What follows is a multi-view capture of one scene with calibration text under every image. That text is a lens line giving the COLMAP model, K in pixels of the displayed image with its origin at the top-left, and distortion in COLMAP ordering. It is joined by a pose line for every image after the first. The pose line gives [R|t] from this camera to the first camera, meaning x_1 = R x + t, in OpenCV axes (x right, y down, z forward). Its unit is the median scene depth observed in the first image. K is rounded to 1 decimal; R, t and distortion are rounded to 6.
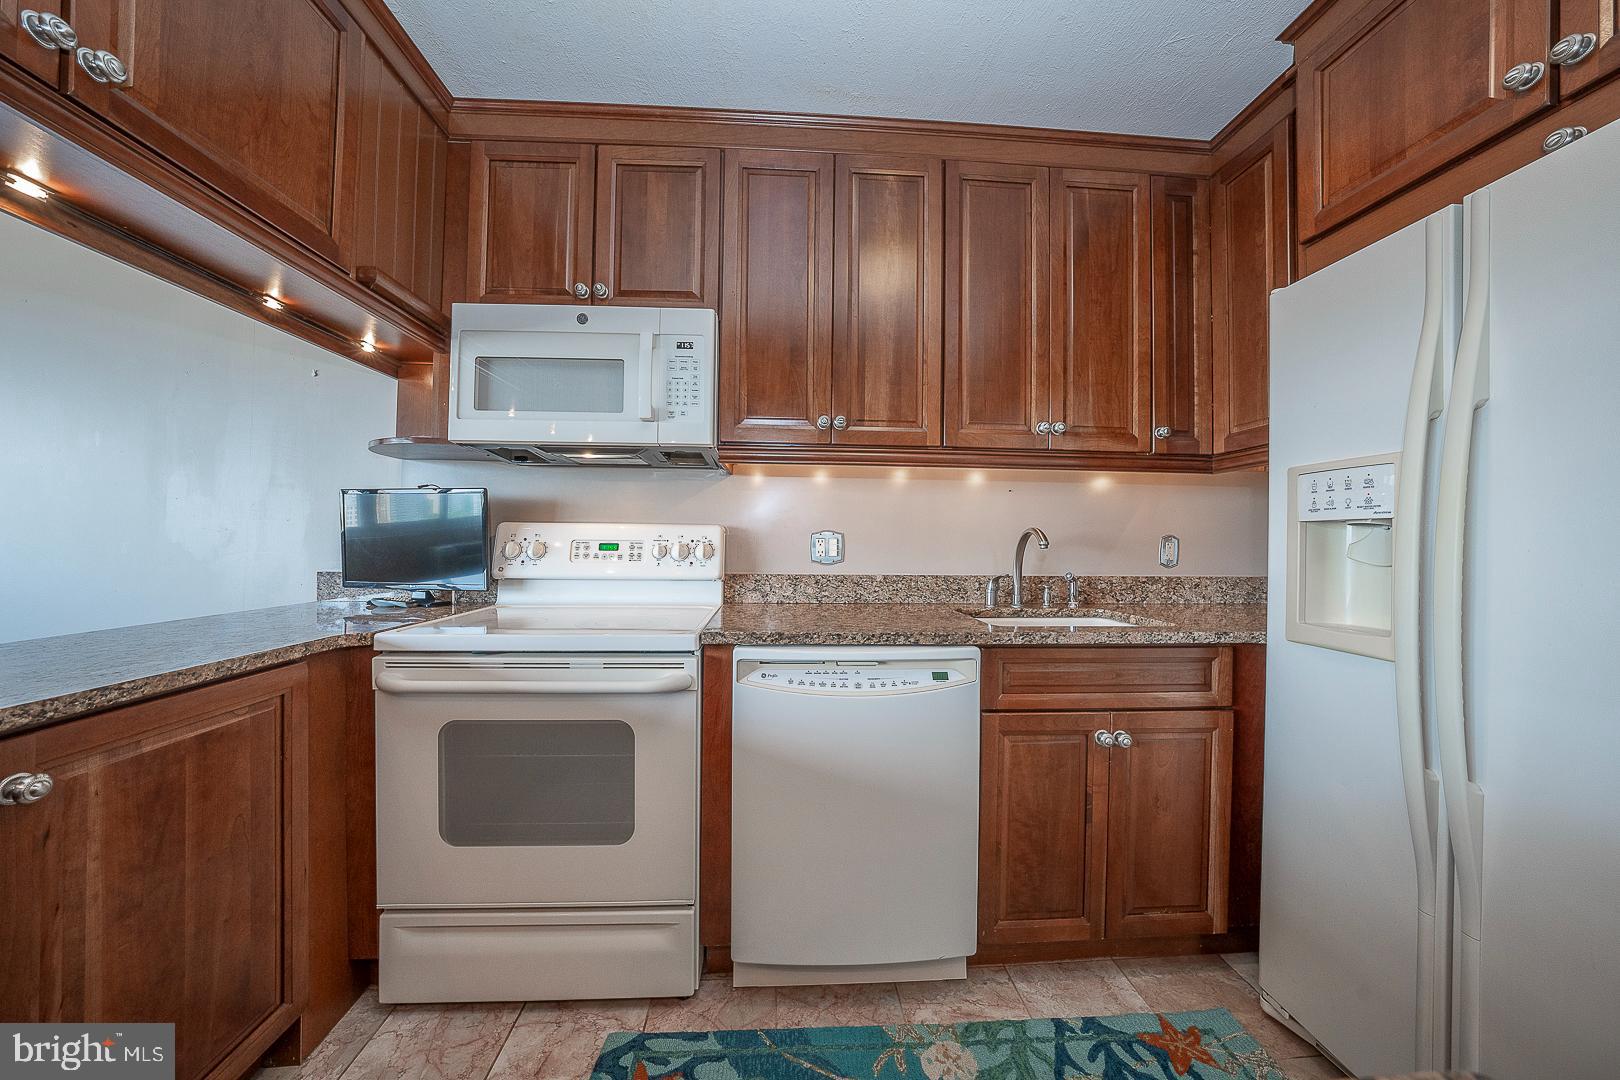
lens RADIAL K [[572.2, 0, 809.3], [0, 572.2, 538.1], [0, 0, 1]] dist [-0.000941, -0.000046]
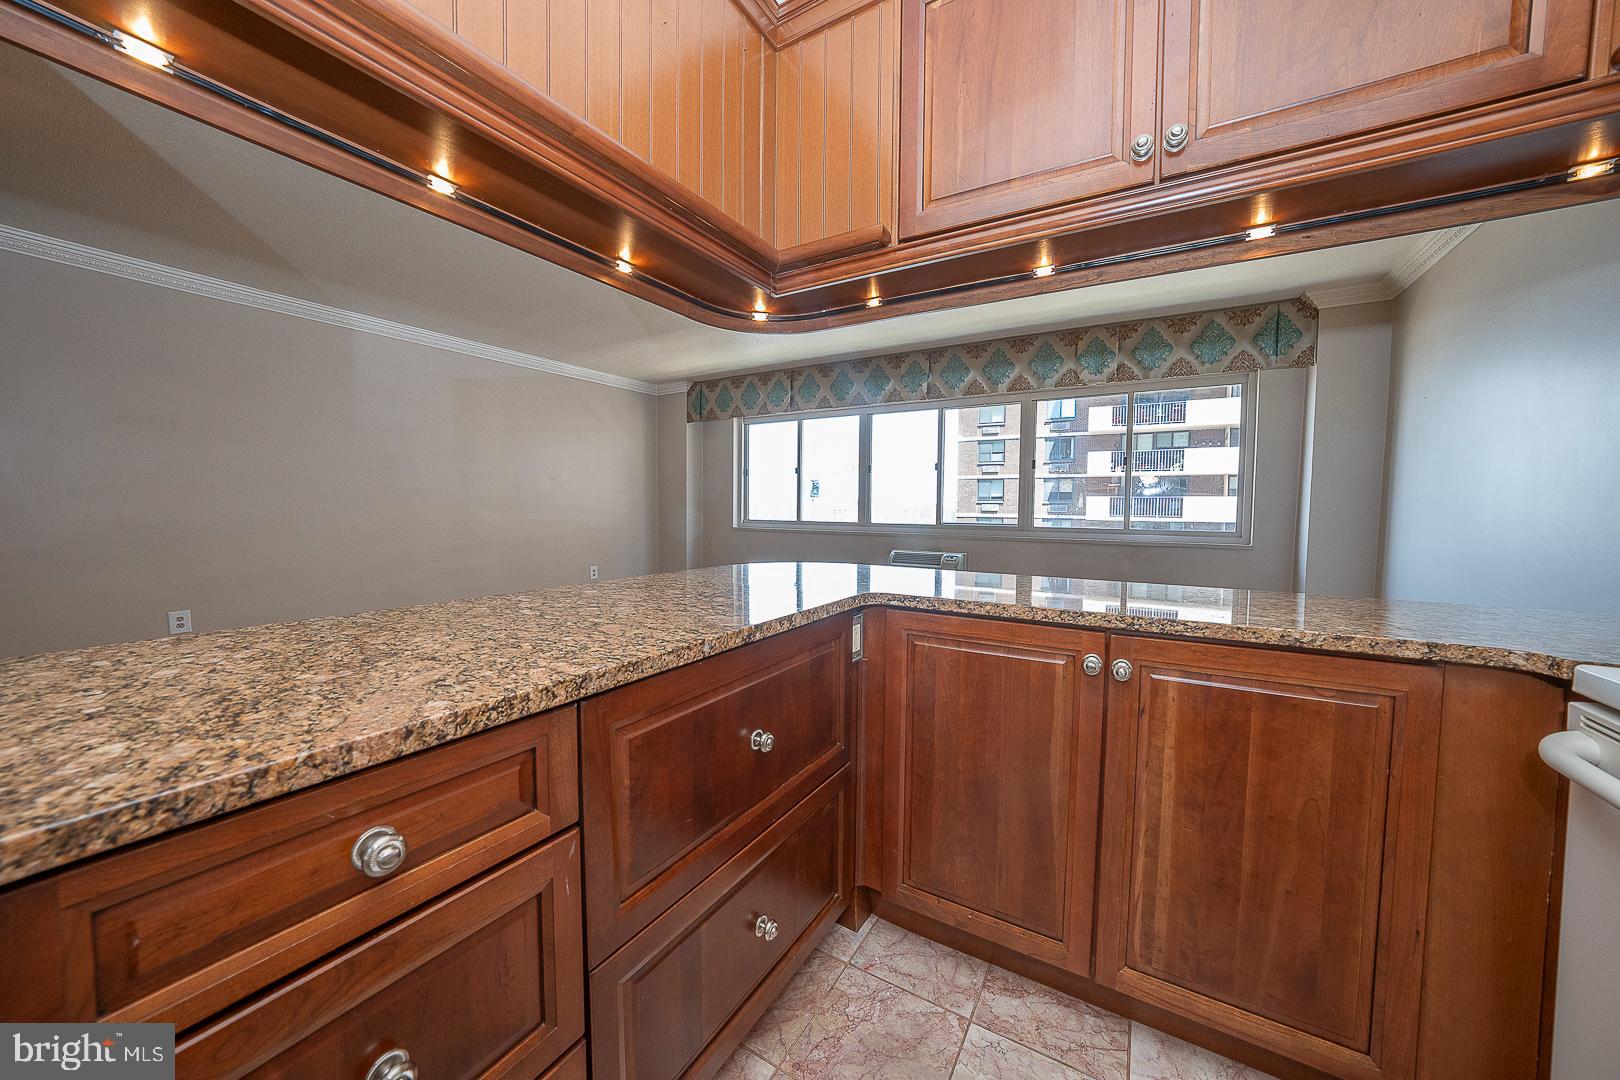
lens RADIAL K [[572.2, 0, 813.7], [0, 572.2, 535.4], [0, 0, 1]] dist [-0.000941, -0.000046]
pose [[-0.555709, 0.031928, -0.830764, 0.239669], [-0.009433, 0.998956, 0.044701, 0.015901], [0.831323, 0.032677, -0.554828, 0.846863]]
